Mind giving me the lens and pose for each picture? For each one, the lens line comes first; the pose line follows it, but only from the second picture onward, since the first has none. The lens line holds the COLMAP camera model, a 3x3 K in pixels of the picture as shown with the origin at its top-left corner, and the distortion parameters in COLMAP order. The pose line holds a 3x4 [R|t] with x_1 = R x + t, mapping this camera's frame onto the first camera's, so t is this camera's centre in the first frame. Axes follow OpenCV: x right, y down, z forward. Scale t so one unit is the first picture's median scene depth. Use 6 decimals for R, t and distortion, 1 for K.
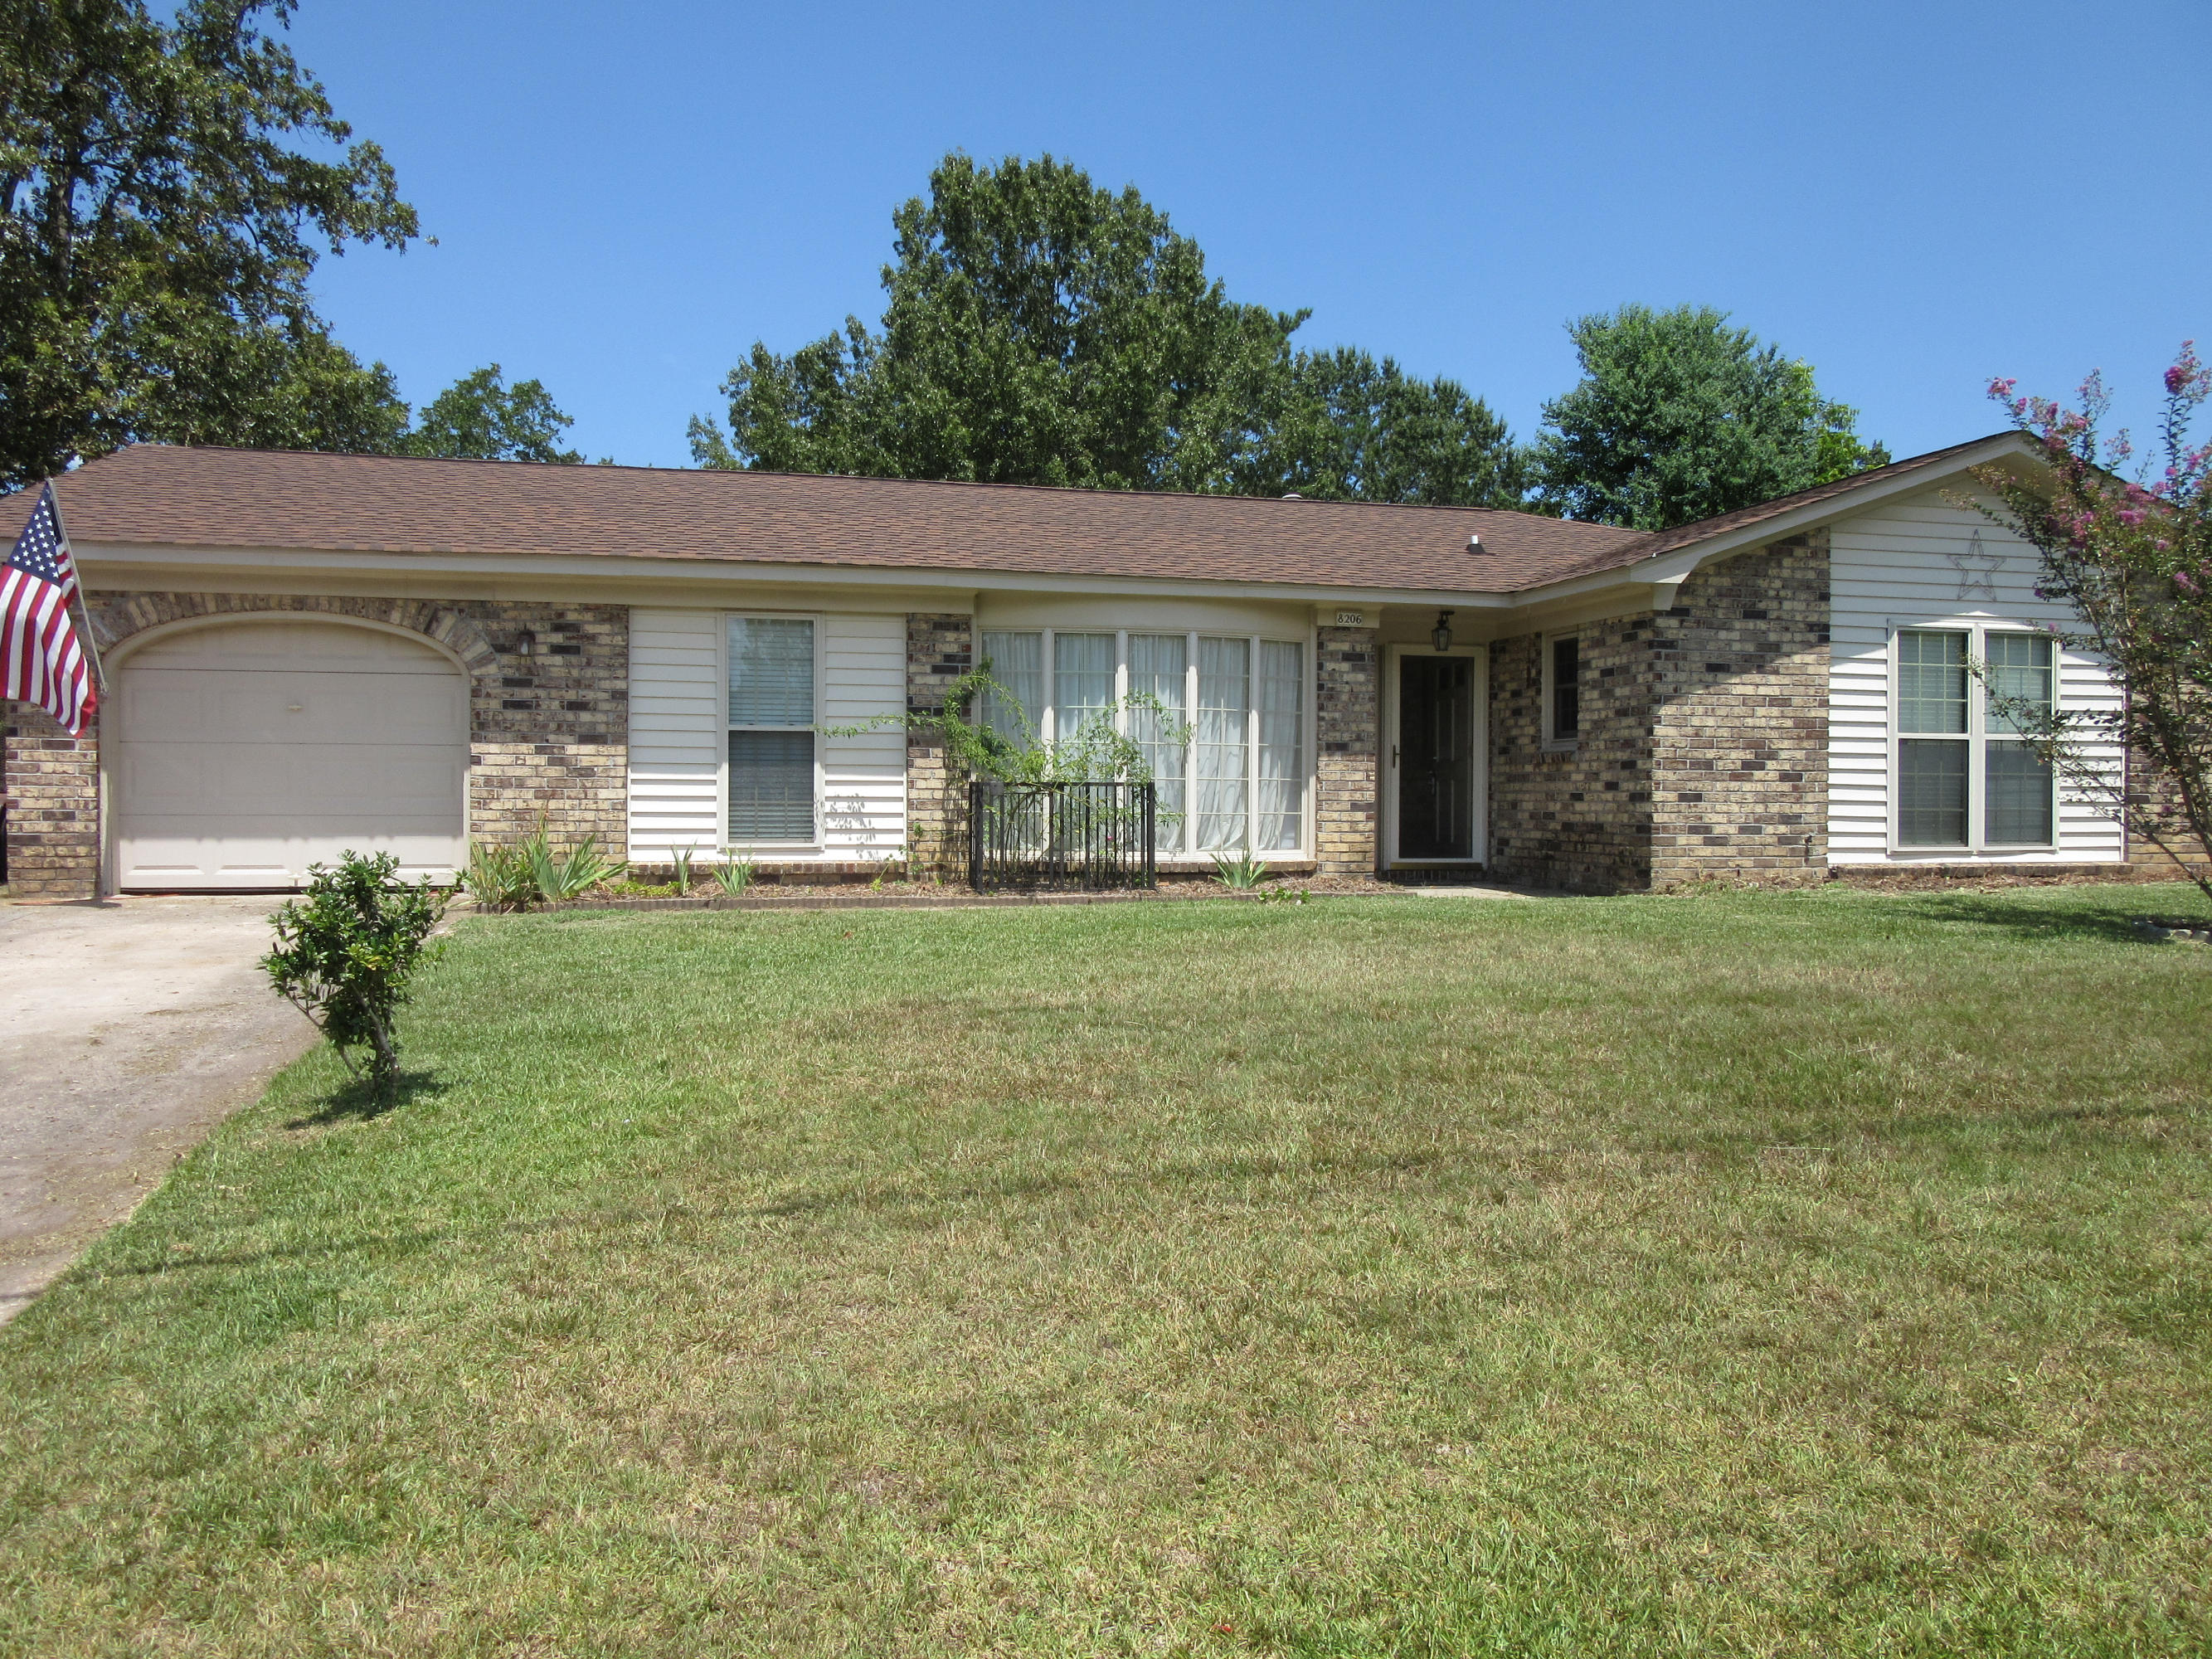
lens RADIAL K [[1669.0, 0, 1113.6], [0, 1669.0, 846.0], [0, 0, 1]] dist [-0.040008, 0.028755]
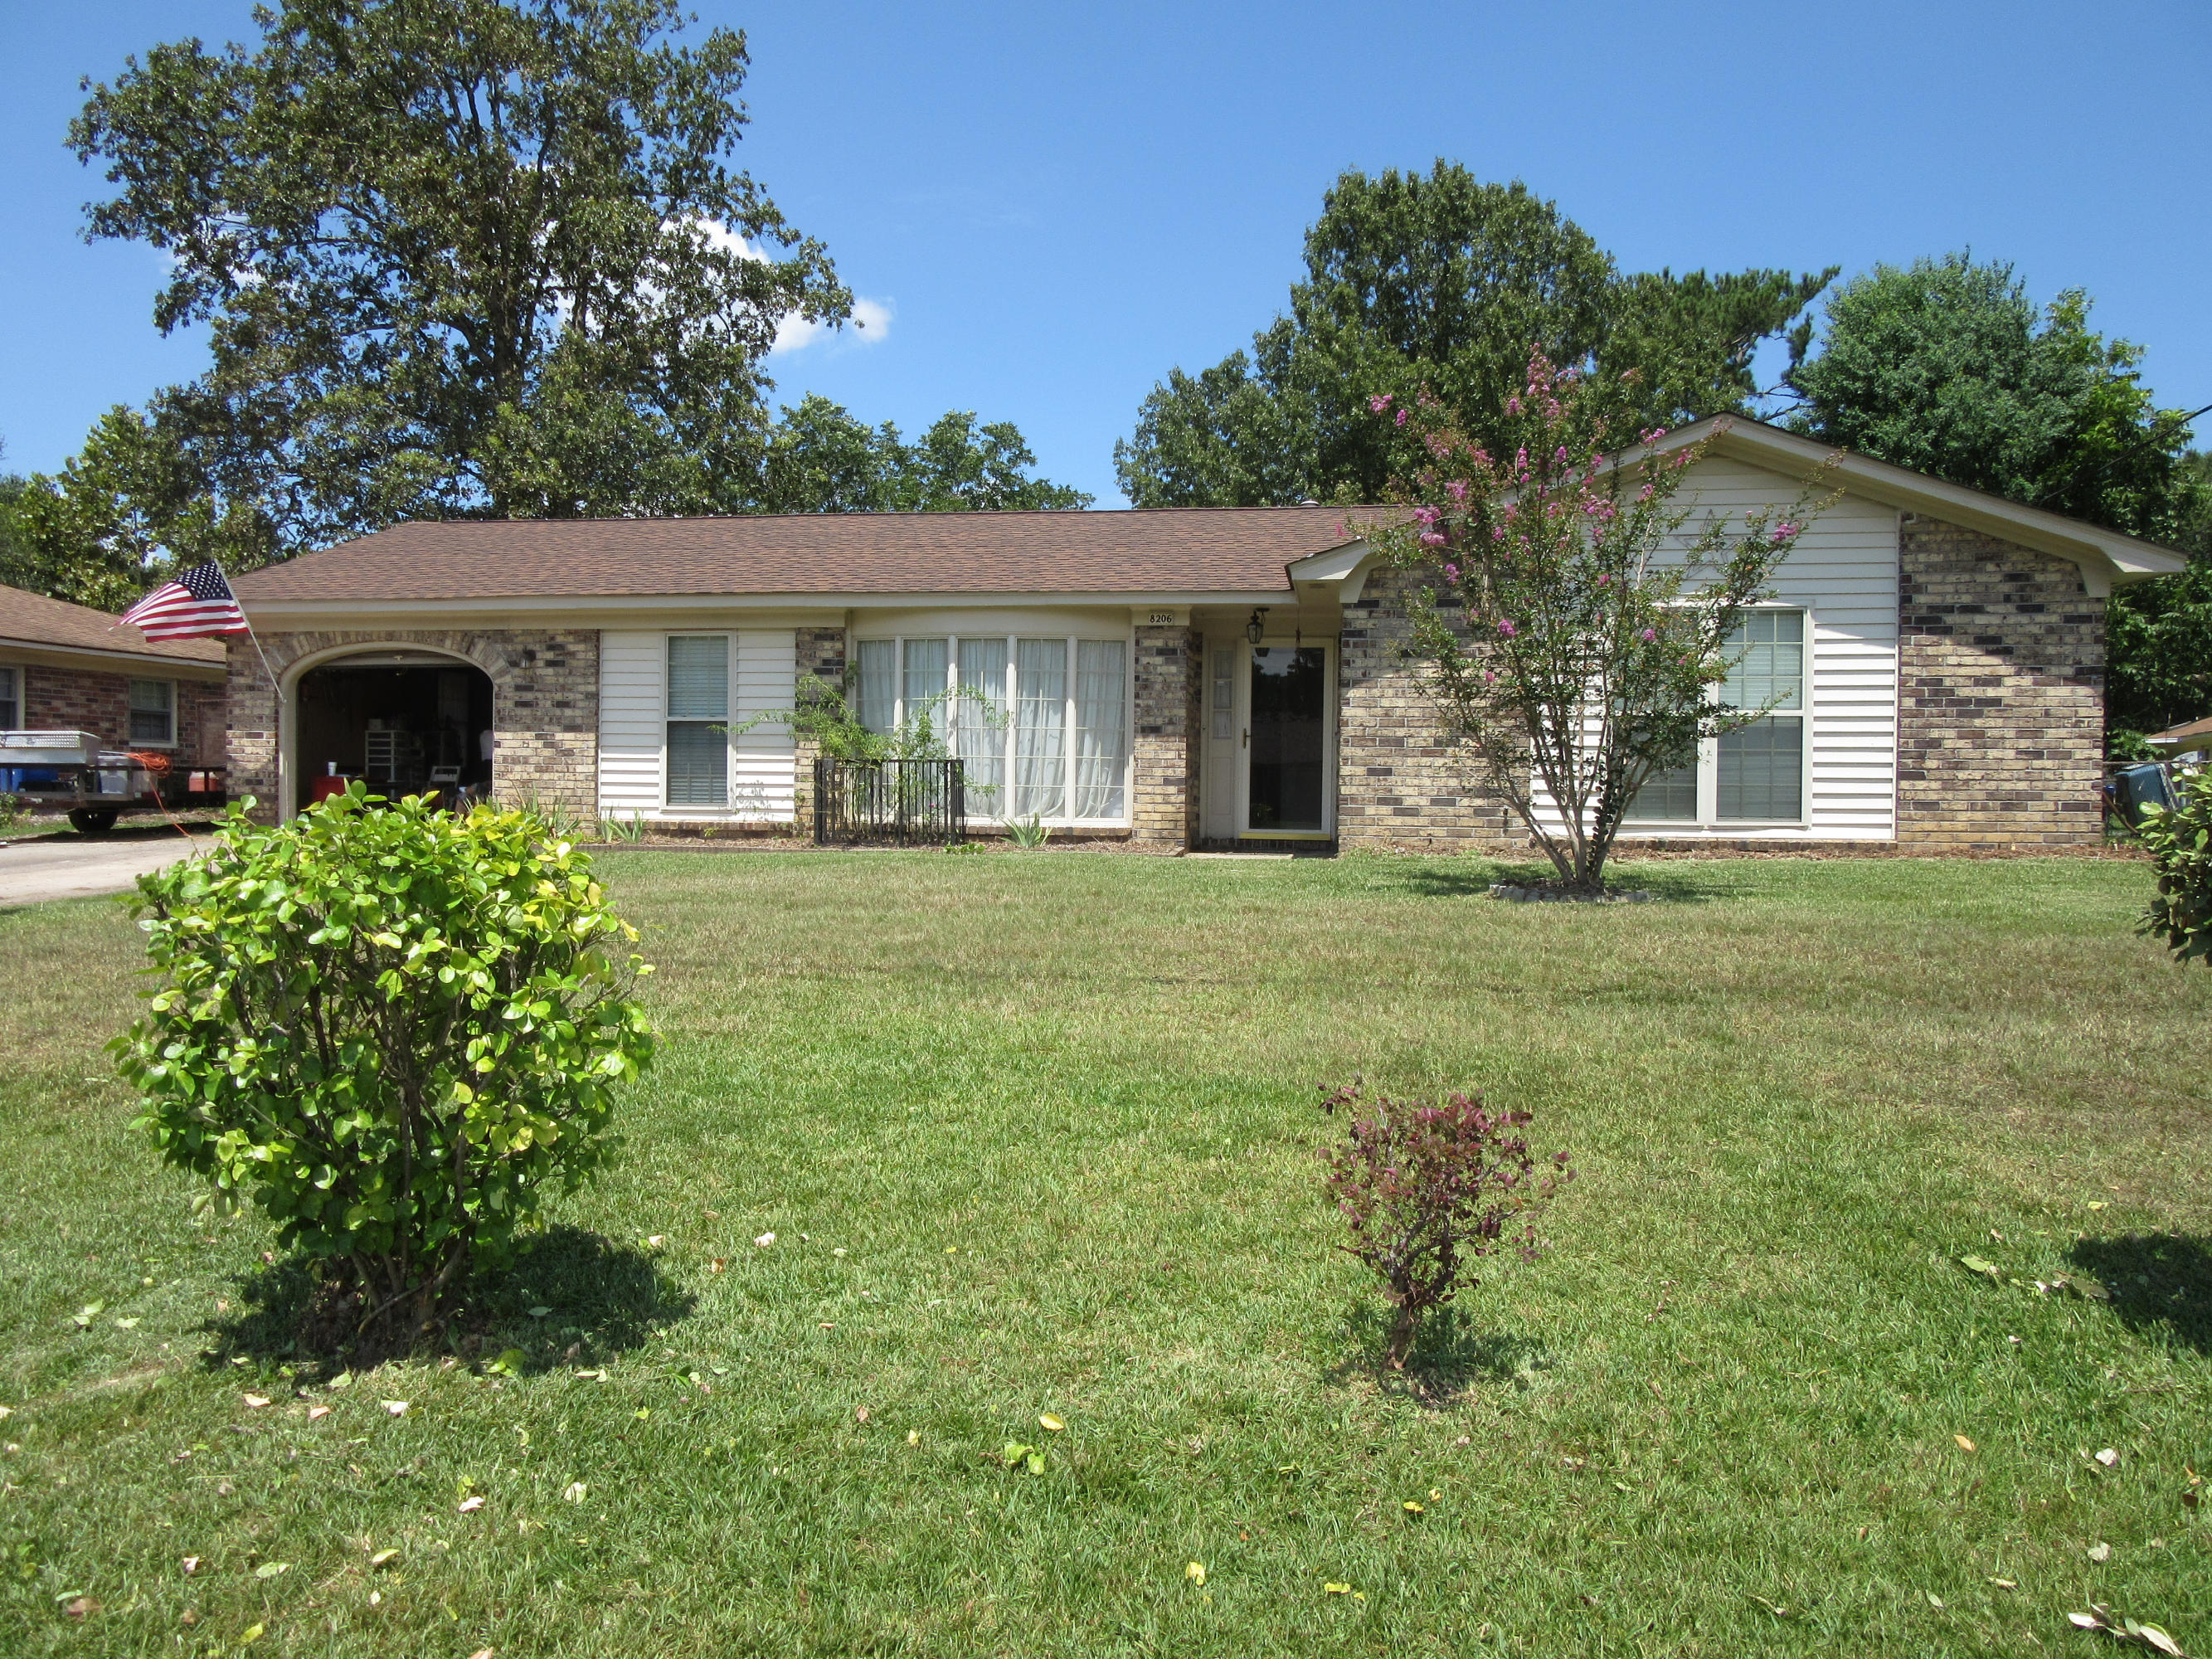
lens RADIAL K [[1669.0, 0, 1093.7], [0, 1669.0, 816.6], [0, 0, 1]] dist [-0.040008, 0.028755]
pose [[0.920974, 0.011198, -0.389464, 0.591568], [-0.016345, 0.999817, -0.009904, 0.014129], [0.389282, 0.015487, 0.920988, -0.087236]]
